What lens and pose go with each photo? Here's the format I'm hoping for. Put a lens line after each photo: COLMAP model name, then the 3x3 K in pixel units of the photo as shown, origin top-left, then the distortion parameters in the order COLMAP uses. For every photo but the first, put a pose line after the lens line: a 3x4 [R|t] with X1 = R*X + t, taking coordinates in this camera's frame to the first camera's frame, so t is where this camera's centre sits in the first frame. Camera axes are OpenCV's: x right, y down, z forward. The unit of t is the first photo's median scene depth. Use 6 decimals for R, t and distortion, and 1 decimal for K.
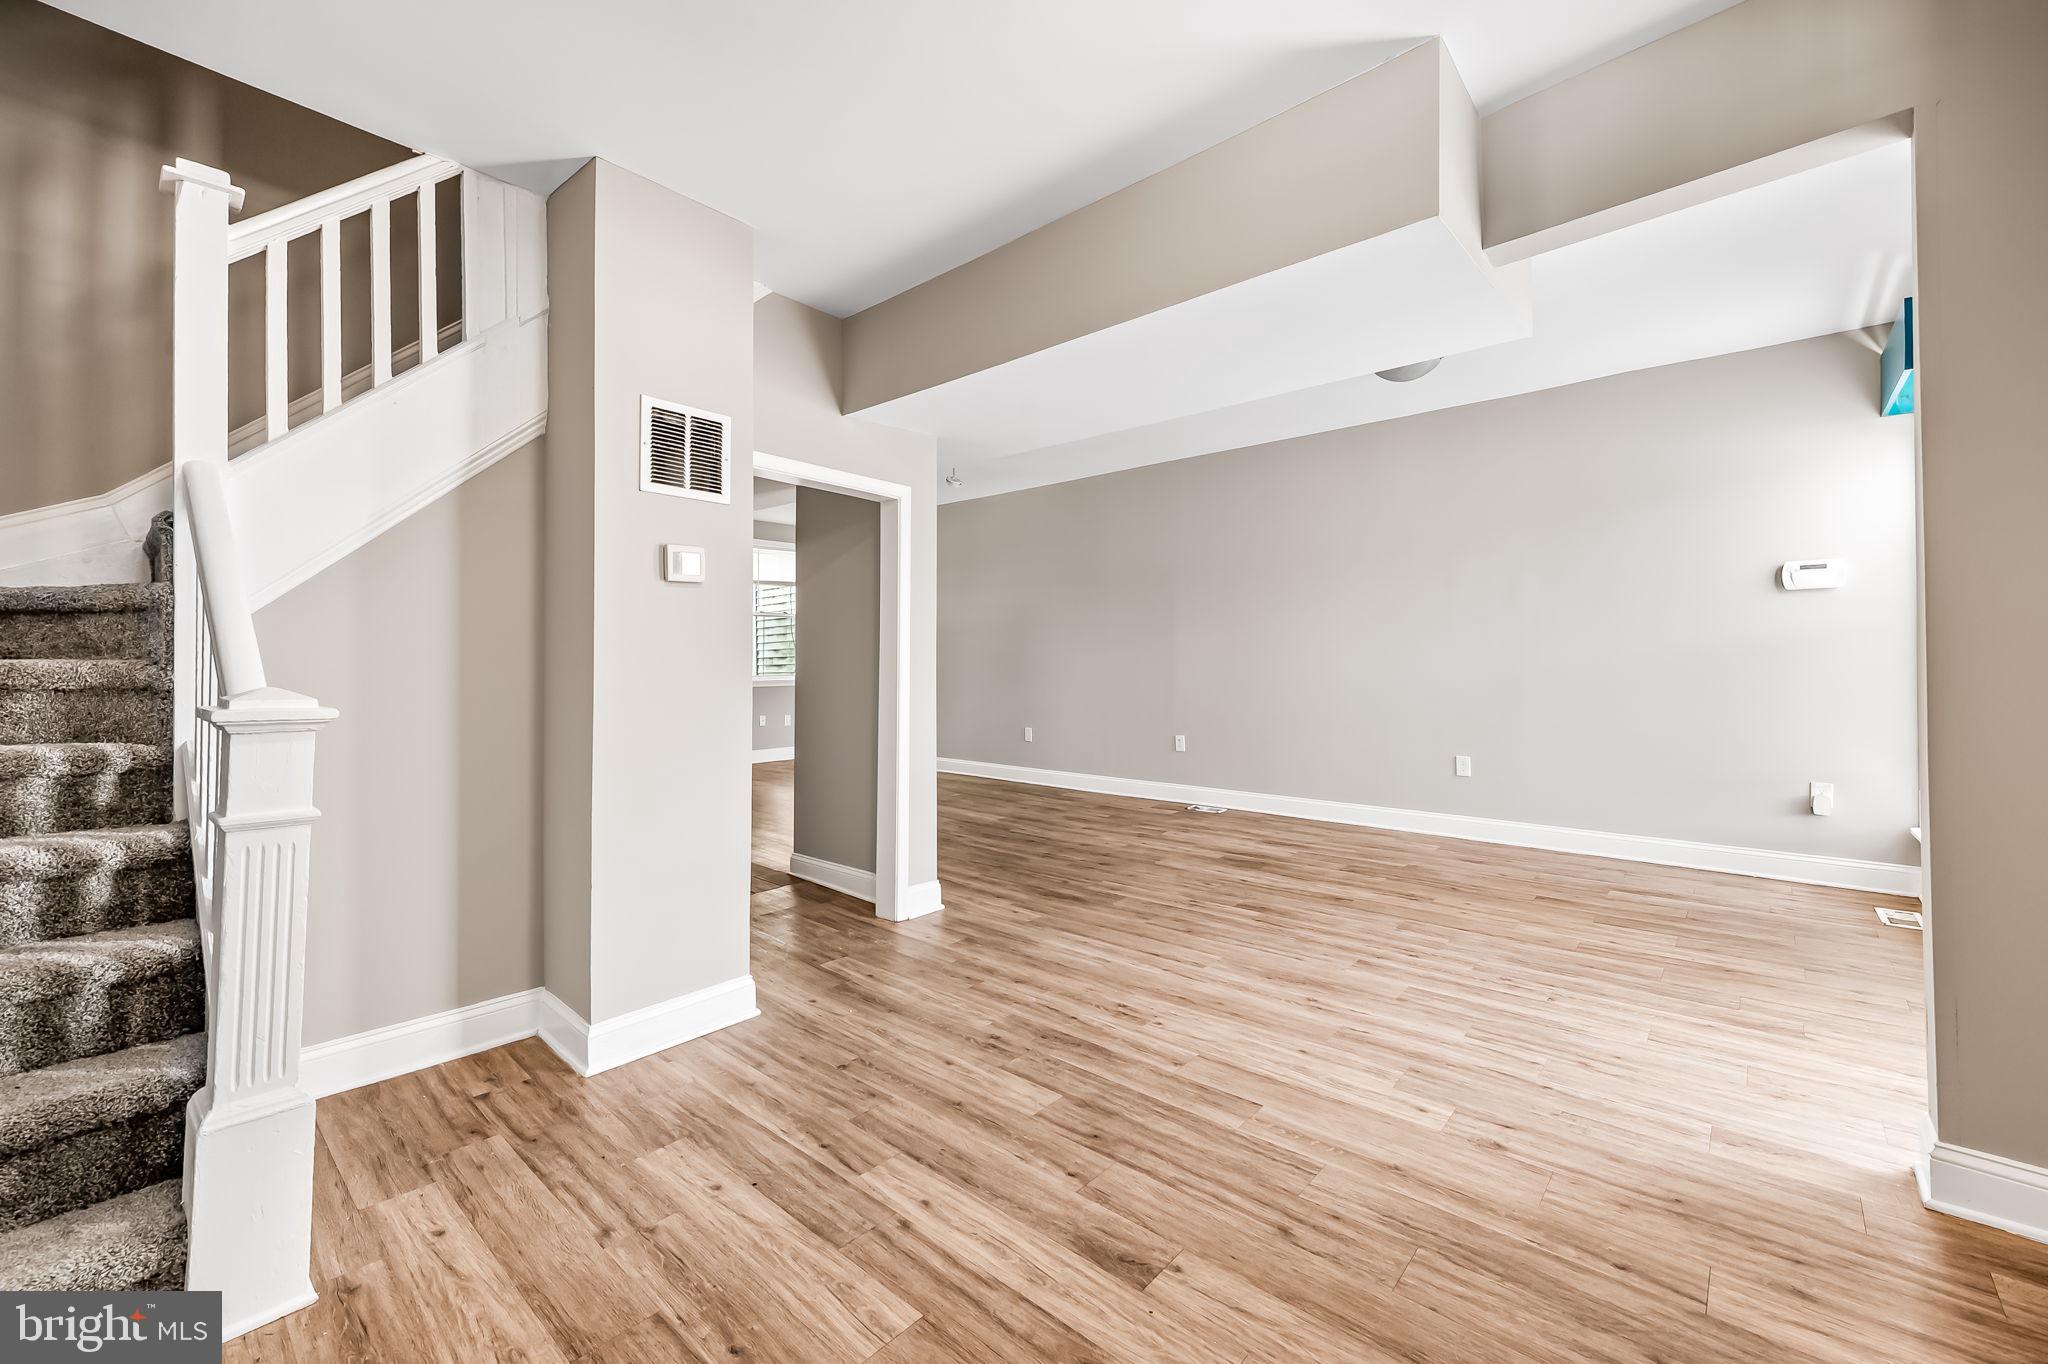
lens RADIAL K [[807.5, 0, 1025.2], [0, 807.5, 673.5], [0, 0, 1]] dist [0.002455, 0.000142]
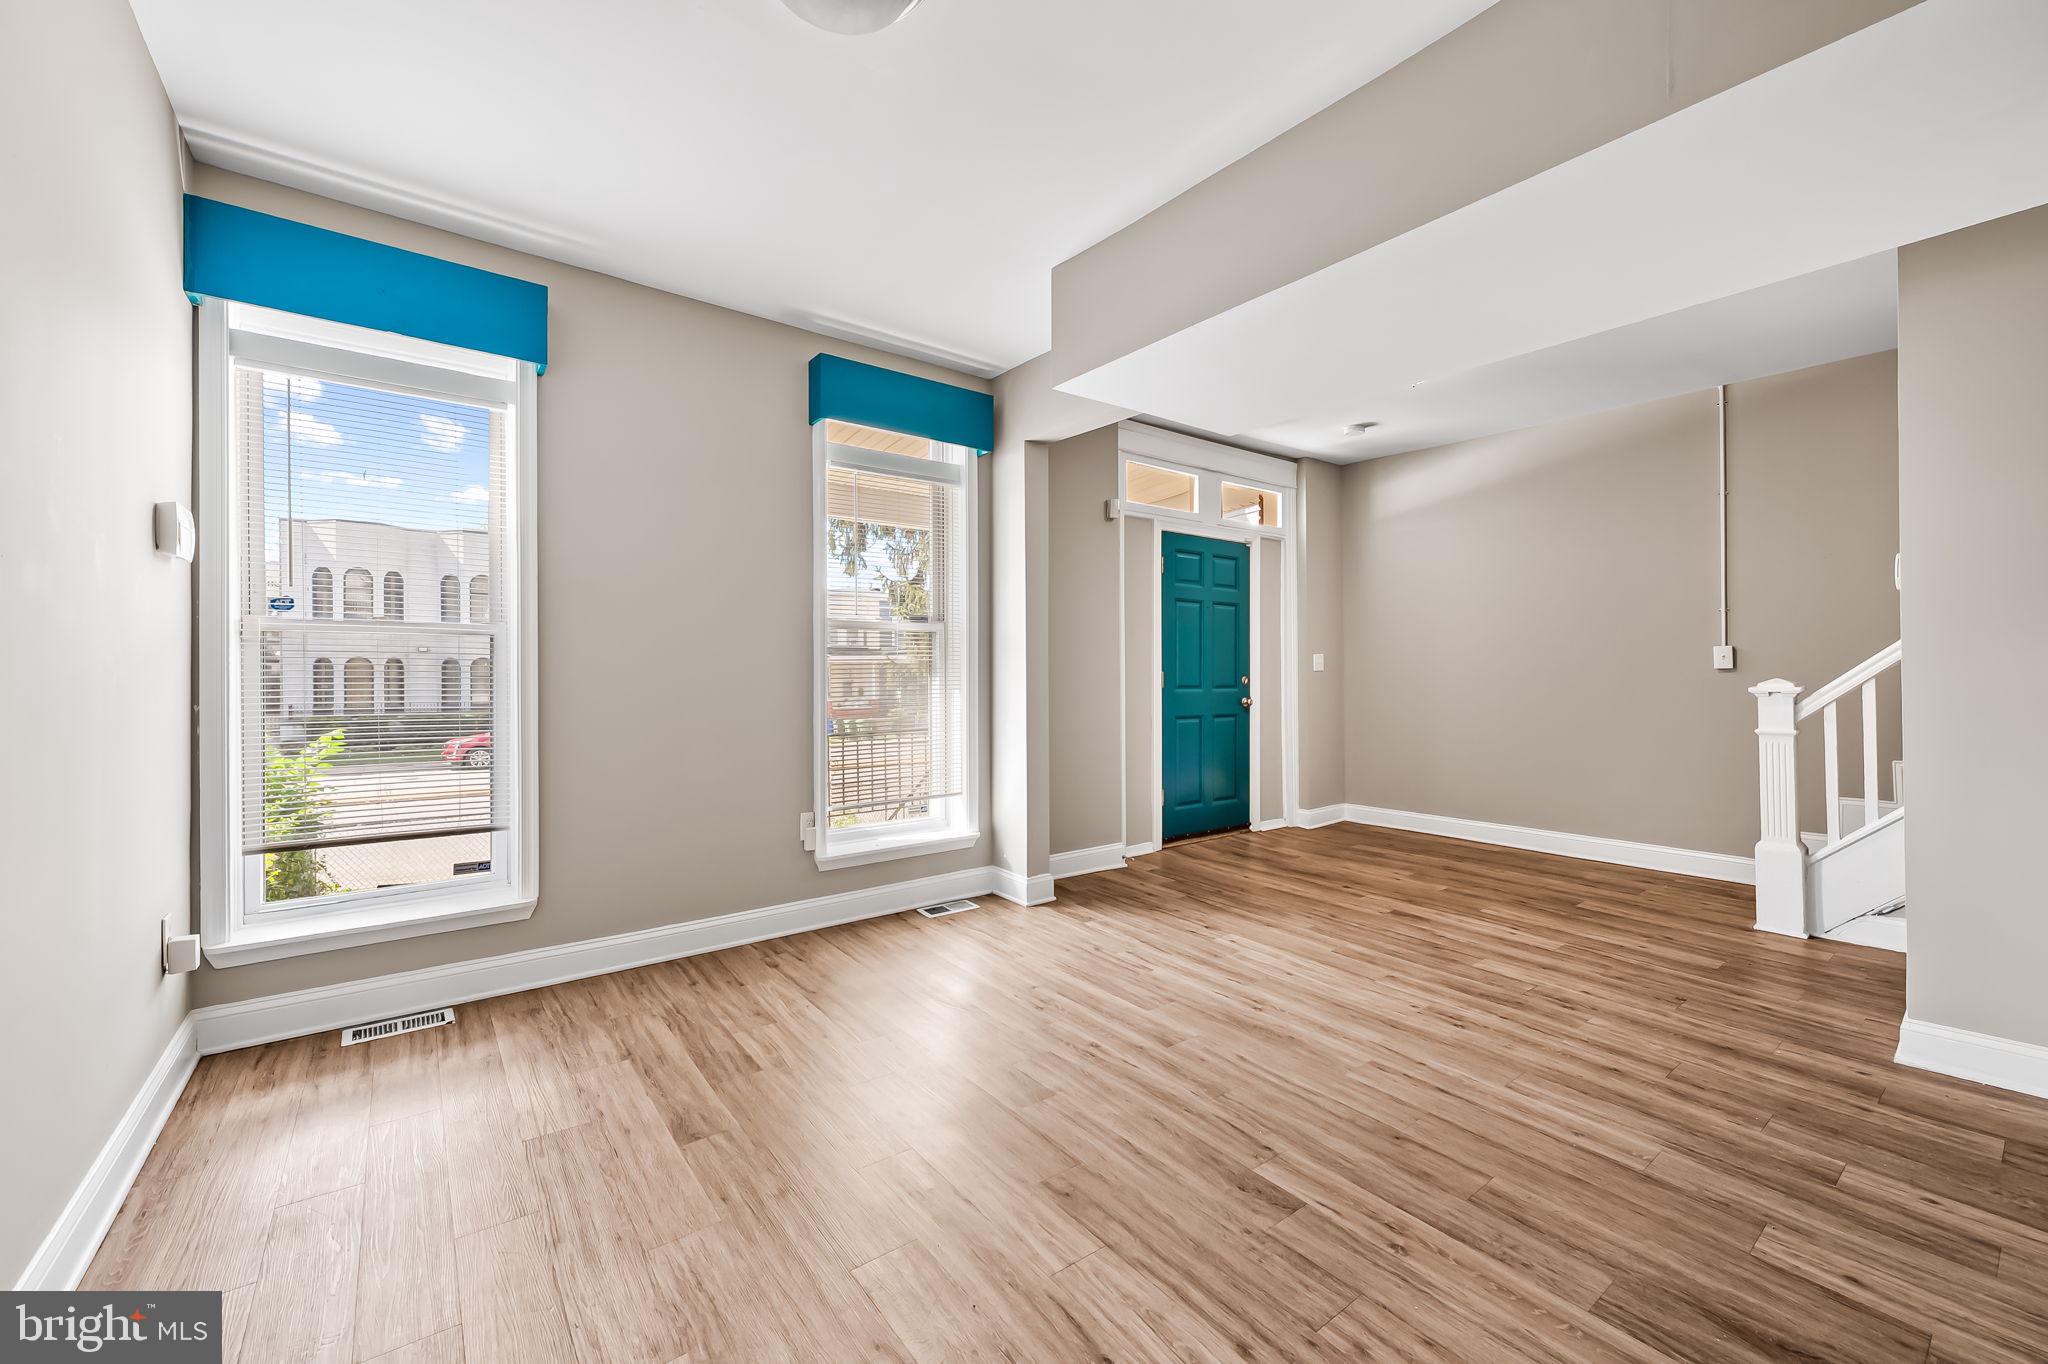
lens RADIAL K [[807.5, 0, 1025.2], [0, 807.5, 673.5], [0, 0, 1]] dist [0.002455, 0.000142]
pose [[-0.983058, 0.012598, 0.182860, 0.481717], [0.016414, 0.999678, 0.019368, -0.046639], [-0.182557, 0.022041, -0.982948, 2.181402]]
